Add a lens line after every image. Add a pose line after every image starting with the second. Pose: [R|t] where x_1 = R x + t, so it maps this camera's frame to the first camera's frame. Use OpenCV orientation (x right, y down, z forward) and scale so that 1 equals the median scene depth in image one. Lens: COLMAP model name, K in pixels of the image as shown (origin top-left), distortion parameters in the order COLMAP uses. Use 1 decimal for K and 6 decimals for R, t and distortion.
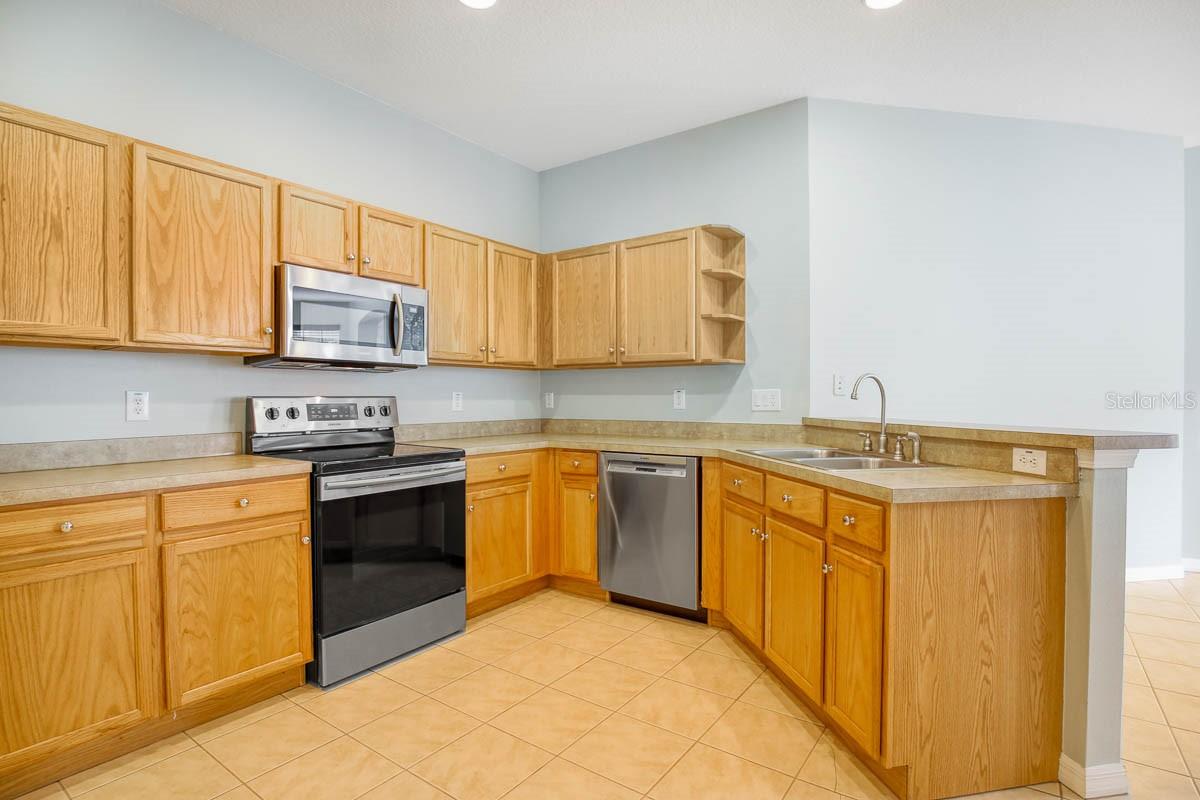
lens RADIAL K [[605.6, 0, 603.9], [0, 605.6, 397.7], [0, 0, 1]] dist [0.000180, 0.000271]
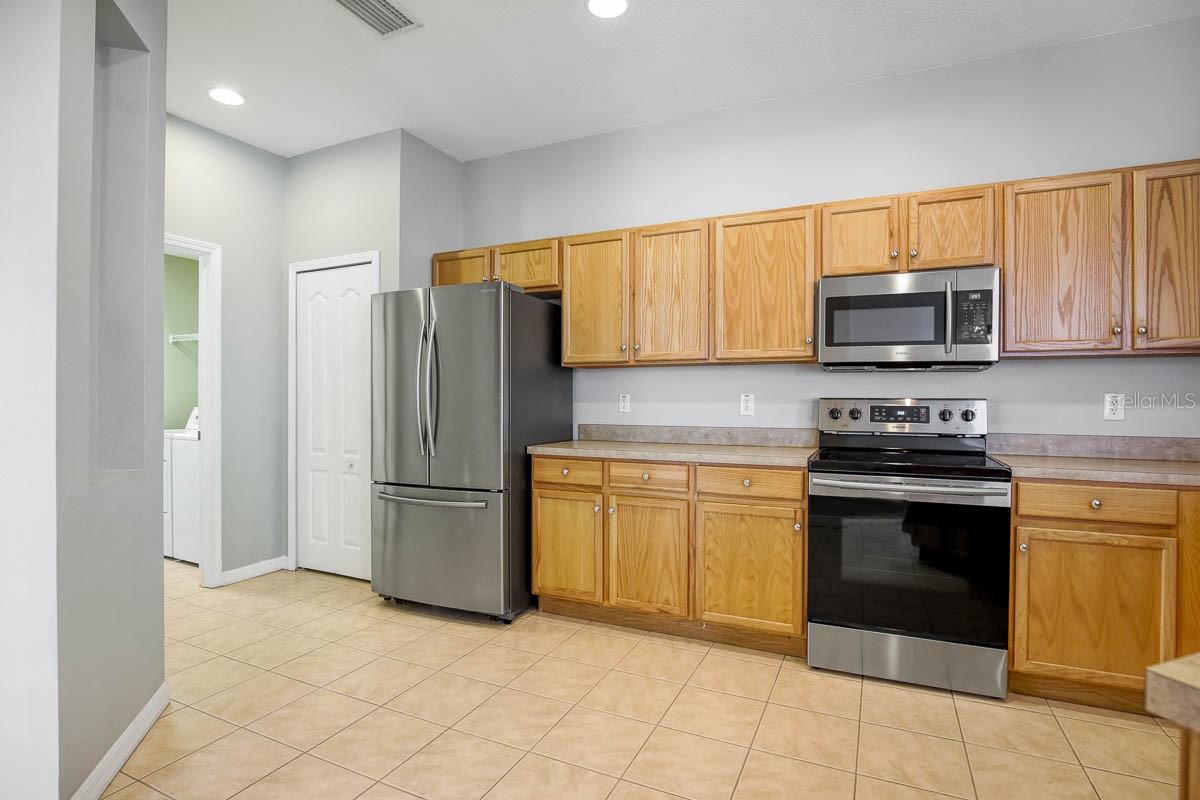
lens RADIAL K [[605.6, 0, 603.9], [0, 605.6, 397.7], [0, 0, 1]] dist [0.000180, 0.000271]
pose [[0.196638, 0.002313, -0.980473, 0.482765], [-0.008069, 0.999967, 0.000741, -0.000379], [0.980443, 0.007765, 0.196651, 0.389112]]
